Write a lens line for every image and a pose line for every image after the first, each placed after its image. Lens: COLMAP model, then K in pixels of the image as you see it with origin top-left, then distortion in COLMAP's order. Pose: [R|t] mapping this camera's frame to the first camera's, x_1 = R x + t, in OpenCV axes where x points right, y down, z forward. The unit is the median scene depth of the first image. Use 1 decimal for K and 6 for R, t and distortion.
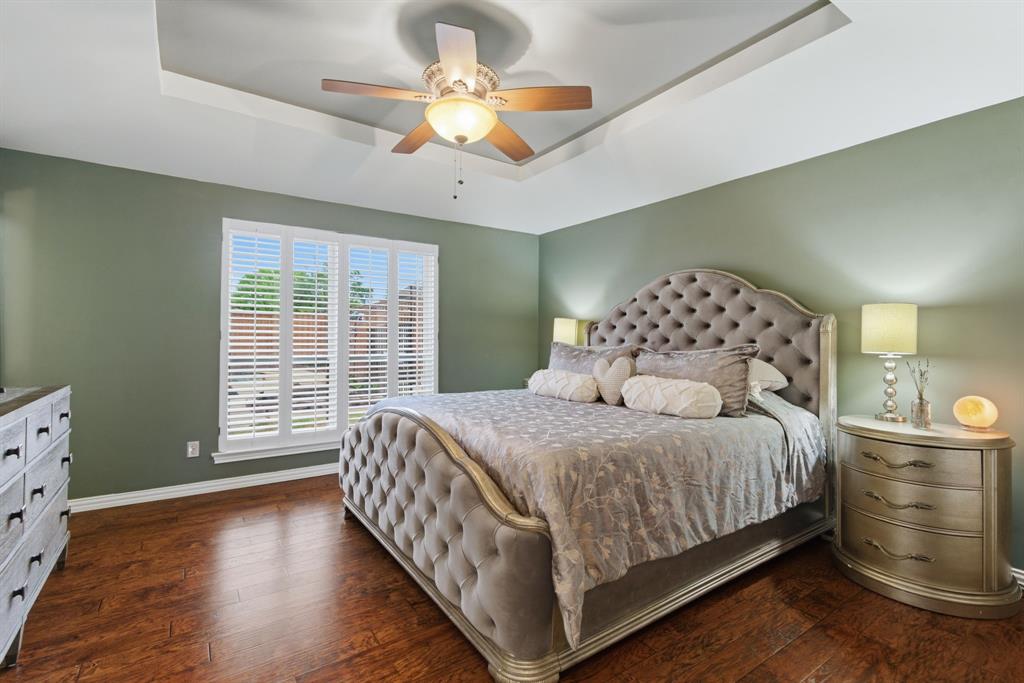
lens RADIAL K [[475.2, 0, 512.4], [0, 475.2, 332.1], [0, 0, 1]] dist [-0.002690, 0.000640]
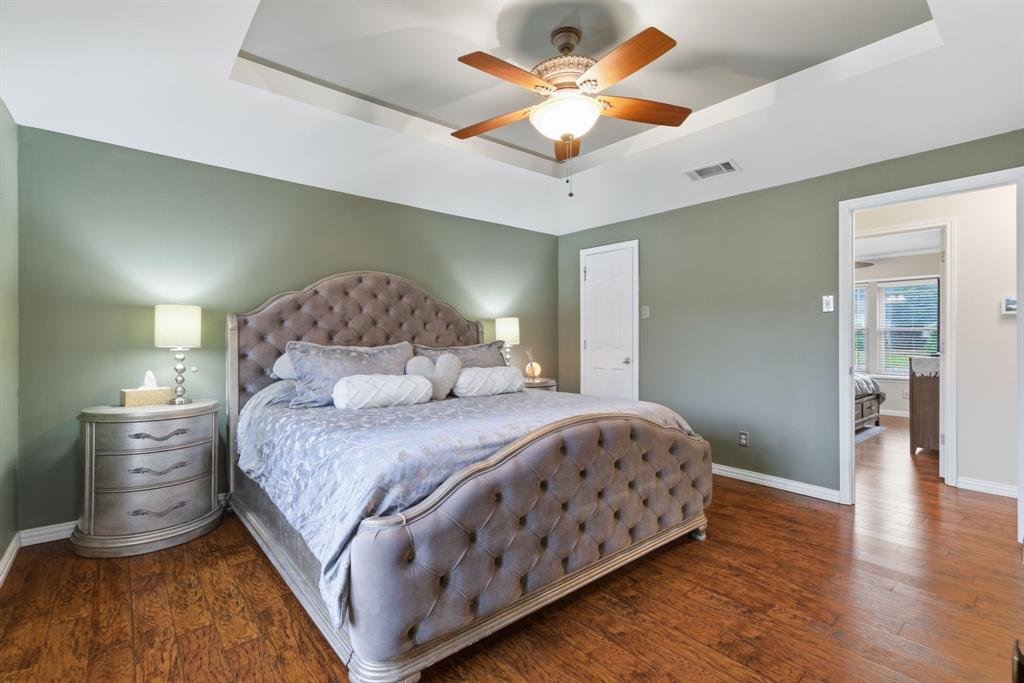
lens RADIAL K [[475.2, 0, 512.4], [0, 475.2, 332.1], [0, 0, 1]] dist [-0.002690, 0.000640]
pose [[-0.113690, 0.002430, 0.993513, -0.887668], [-0.023751, 0.999705, -0.005163, 0.005232], [-0.993232, -0.024184, -0.113598, 0.992818]]
